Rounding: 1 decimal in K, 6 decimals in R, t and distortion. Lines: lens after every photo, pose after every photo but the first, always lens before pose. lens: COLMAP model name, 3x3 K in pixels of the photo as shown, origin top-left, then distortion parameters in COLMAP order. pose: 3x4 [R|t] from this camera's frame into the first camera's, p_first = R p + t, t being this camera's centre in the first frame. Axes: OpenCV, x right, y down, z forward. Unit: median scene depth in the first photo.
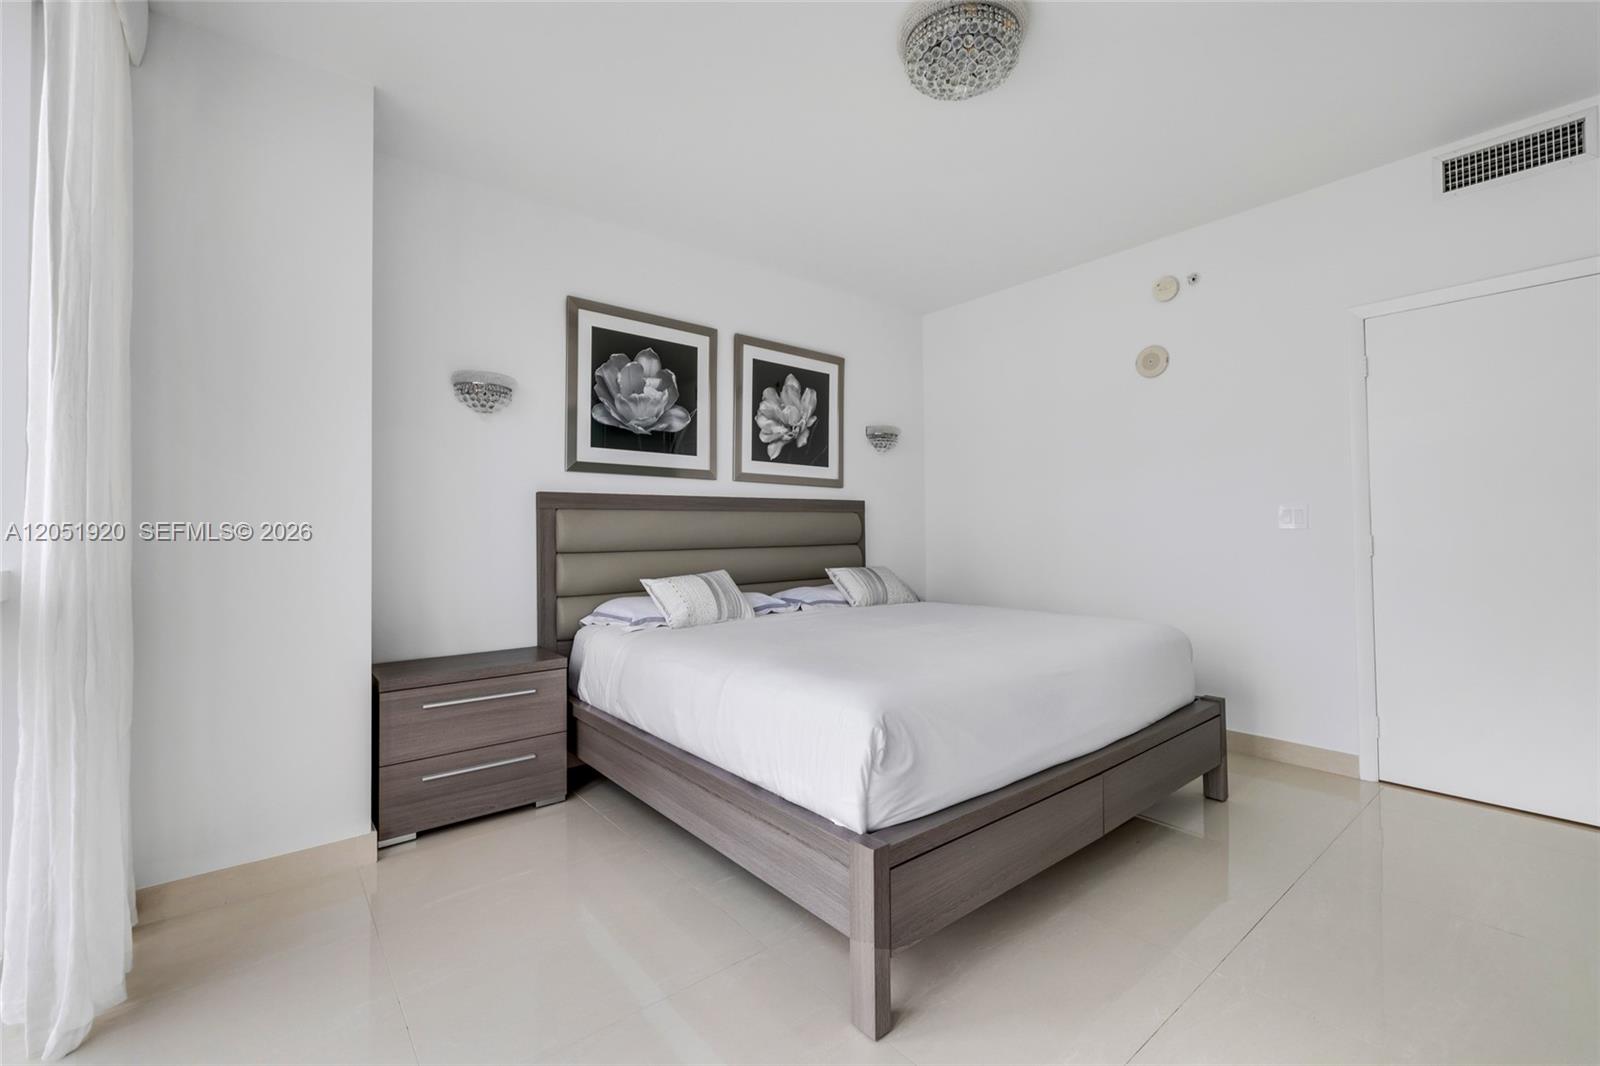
lens RADIAL K [[663.2, 0, 791.6], [0, 663.2, 519.3], [0, 0, 1]] dist [0.000193, 0.000176]
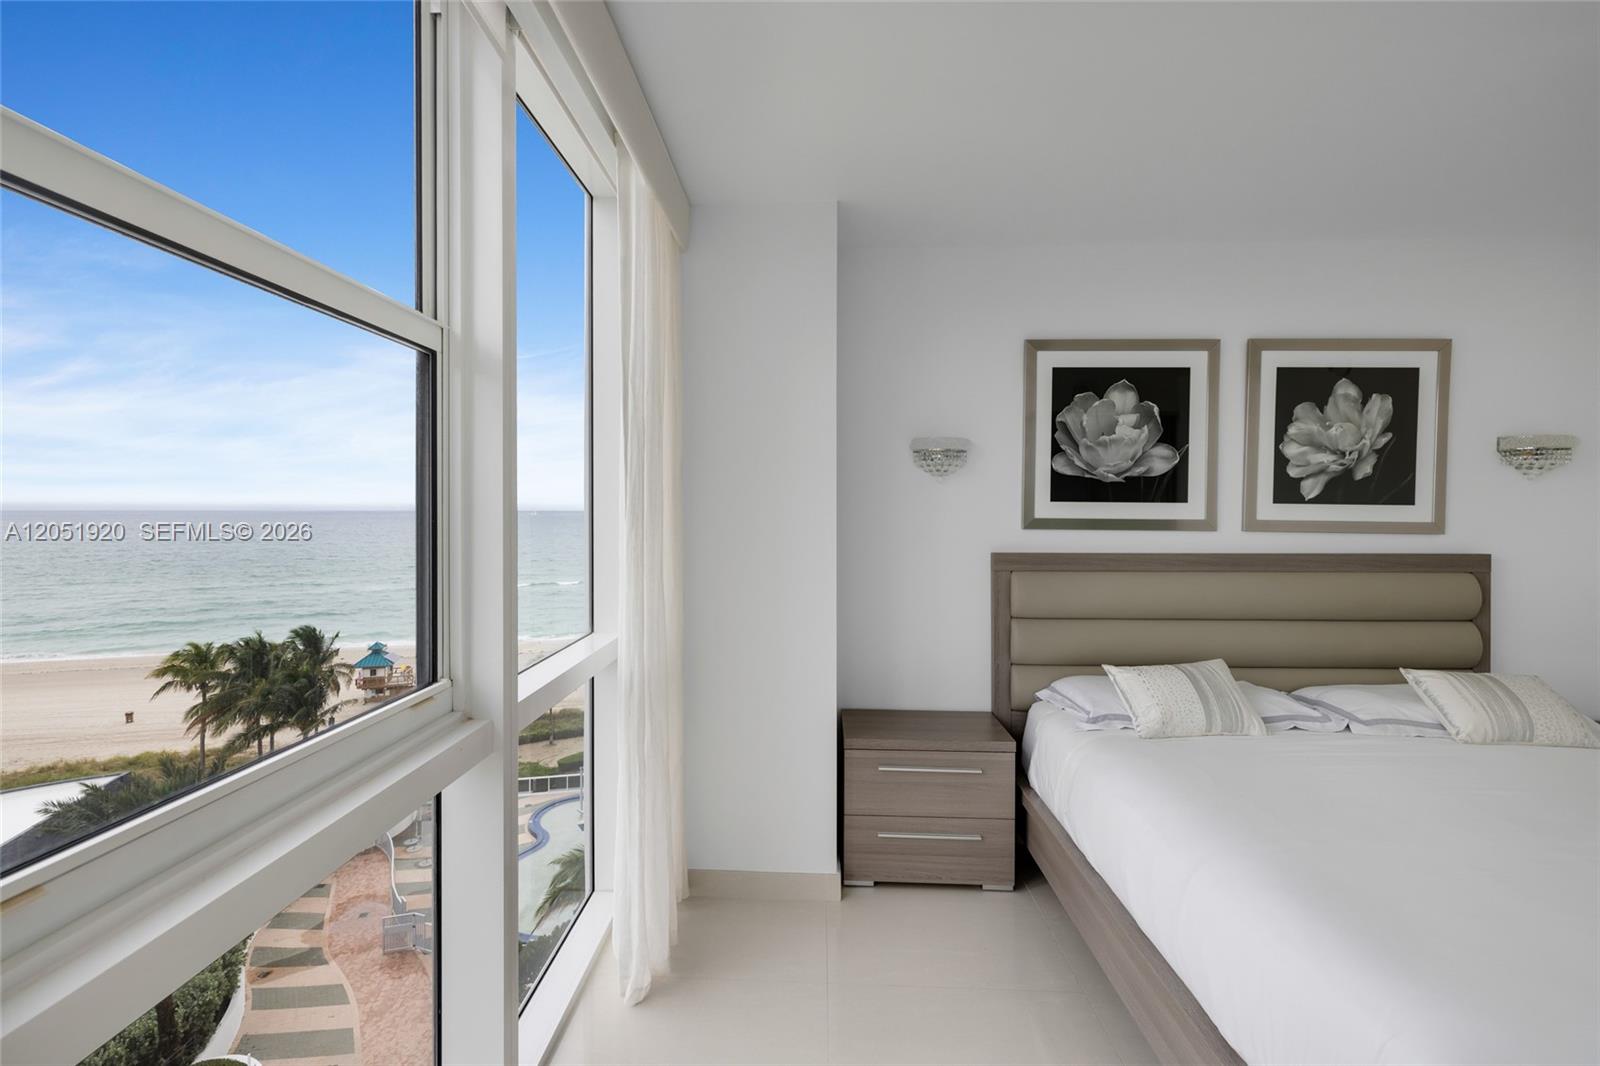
lens RADIAL K [[663.2, 0, 791.6], [0, 663.2, 519.3], [0, 0, 1]] dist [0.000193, 0.000176]
pose [[0.752491, 0.014073, -0.658452, 0.027598], [0.005616, 0.999598, 0.027782, -0.104847], [0.658578, -0.024603, 0.752110, 0.075804]]
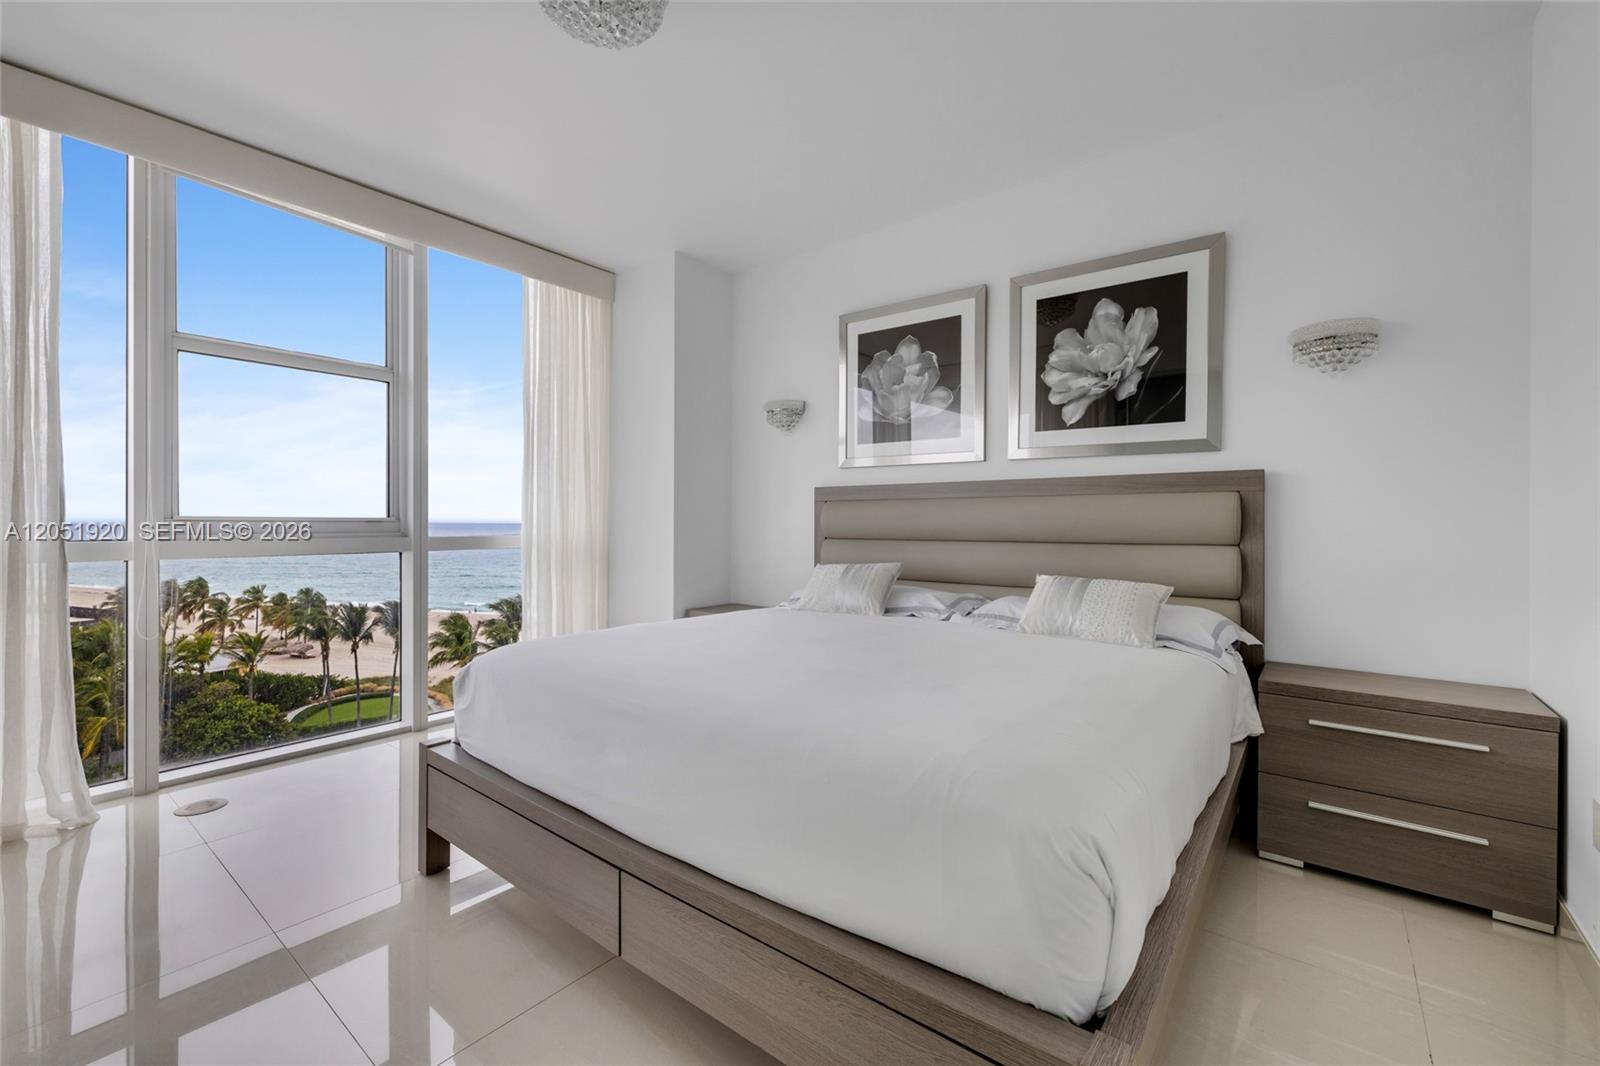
lens RADIAL K [[663.2, 0, 791.6], [0, 663.2, 519.3], [0, 0, 1]] dist [0.000193, 0.000176]
pose [[0.218960, 0.002415, -0.975731, 0.708976], [0.006211, 0.999973, 0.003869, 0.010981], [0.975714, -0.006908, 0.218939, 0.606985]]
